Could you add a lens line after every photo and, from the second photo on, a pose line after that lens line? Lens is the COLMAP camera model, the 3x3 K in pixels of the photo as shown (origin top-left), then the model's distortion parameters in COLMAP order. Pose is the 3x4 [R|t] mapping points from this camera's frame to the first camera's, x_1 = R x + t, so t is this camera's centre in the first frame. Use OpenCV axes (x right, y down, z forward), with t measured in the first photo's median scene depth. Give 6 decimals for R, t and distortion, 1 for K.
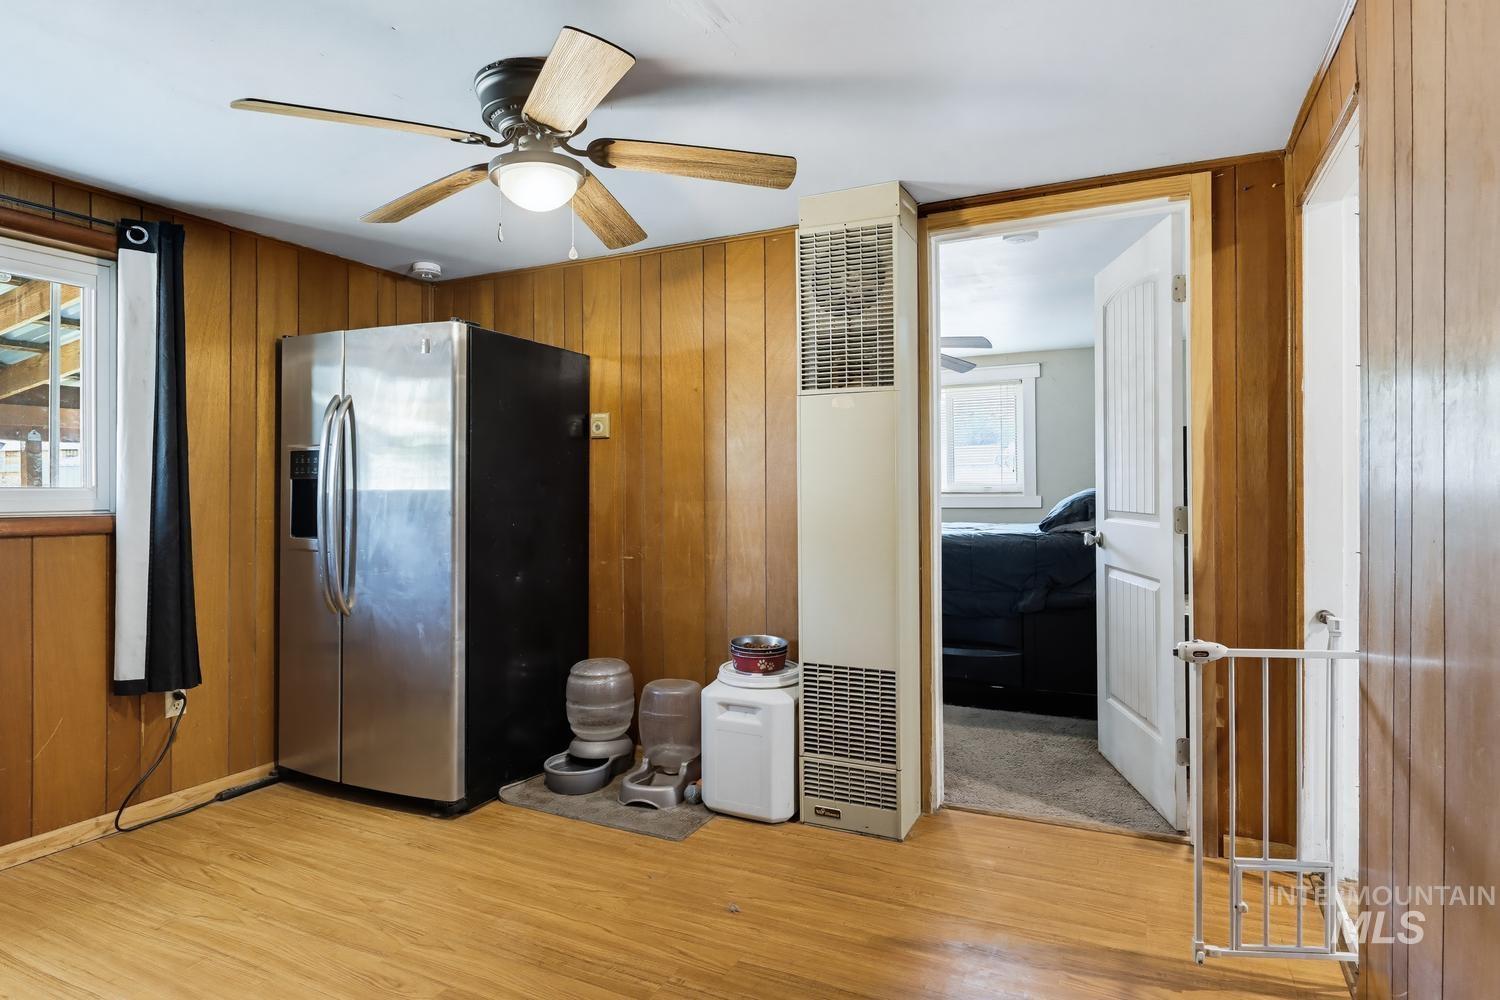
lens RADIAL K [[815.5, 0, 751.5], [0, 815.5, 485.3], [0, 0, 1]] dist [0.003703, 0.000375]
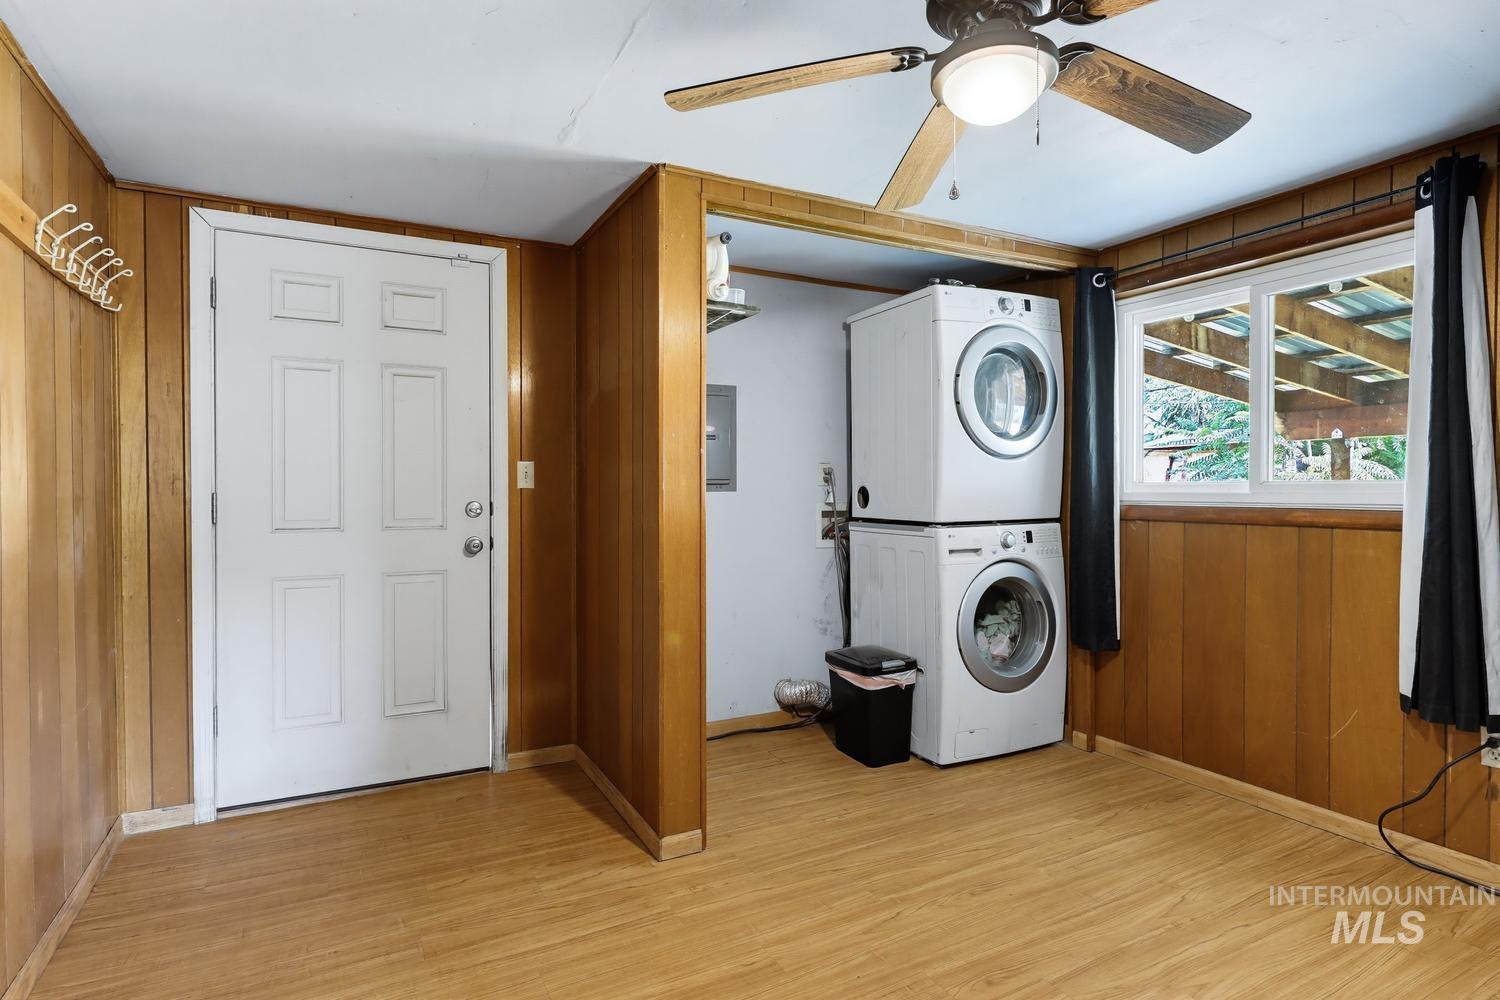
lens RADIAL K [[815.5, 0, 751.5], [0, 815.5, 485.3], [0, 0, 1]] dist [0.003703, 0.000375]
pose [[-0.576173, 0.007533, -0.817293, 0.416826], [0.011725, 0.999931, 0.000951, -0.000932], [0.817244, -0.009035, -0.576221, 1.009474]]
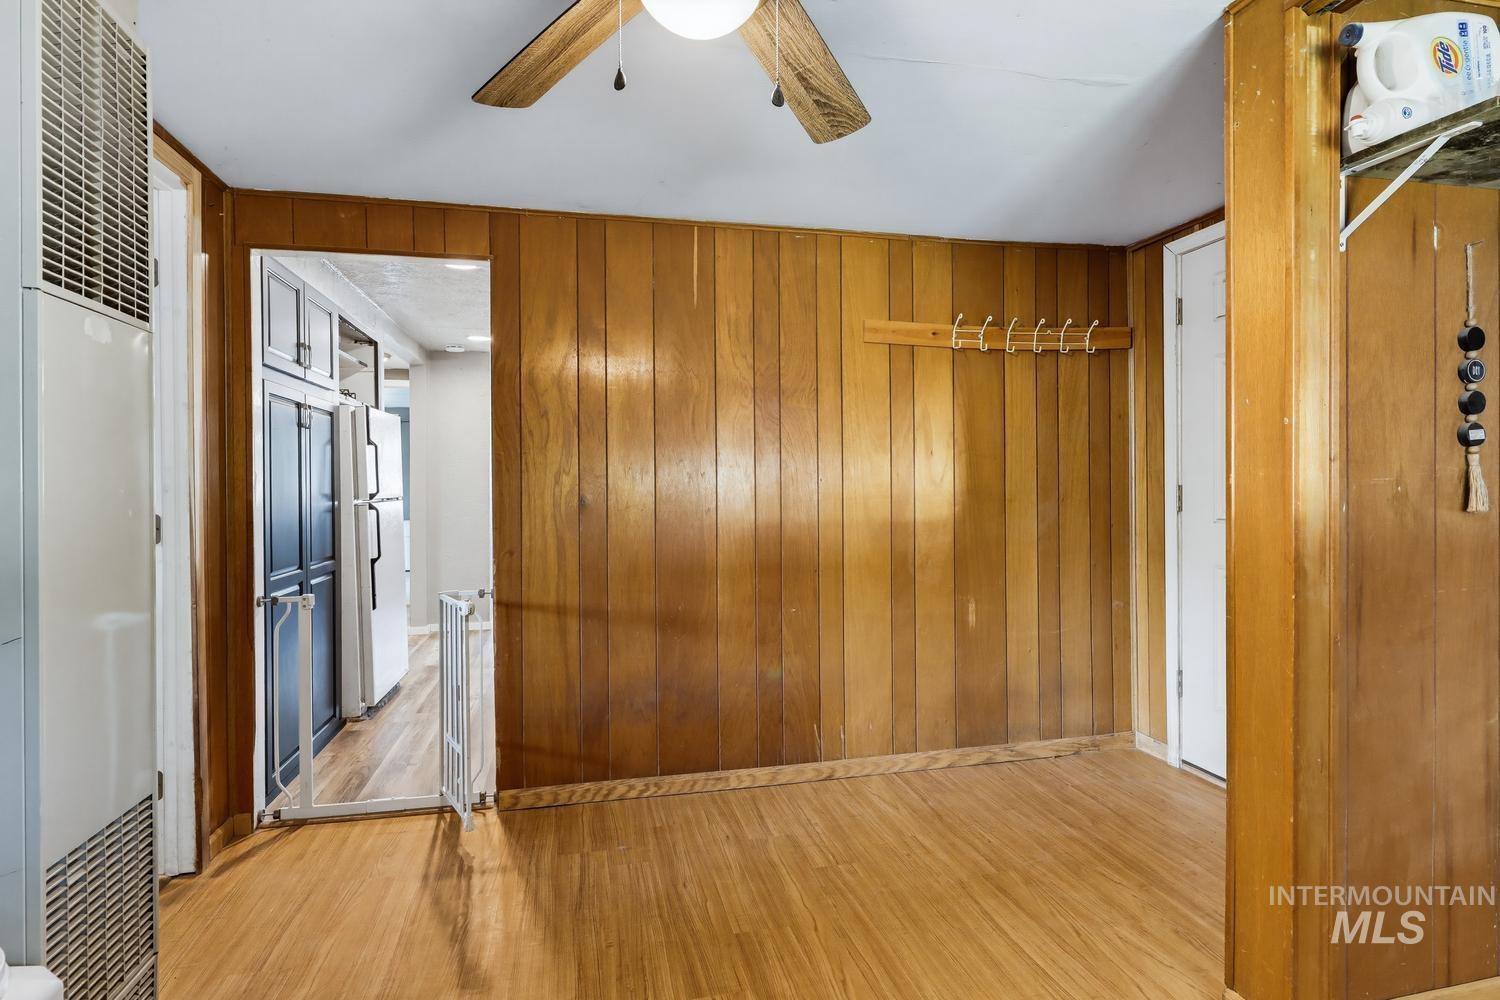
lens RADIAL K [[815.5, 0, 751.5], [0, 815.5, 485.3], [0, 0, 1]] dist [0.003703, 0.000375]
pose [[-0.623583, 0.006320, 0.781732, -0.619933], [0.007007, 0.999972, -0.002496, -0.000190], [-0.781726, 0.003921, -0.623610, 1.092573]]
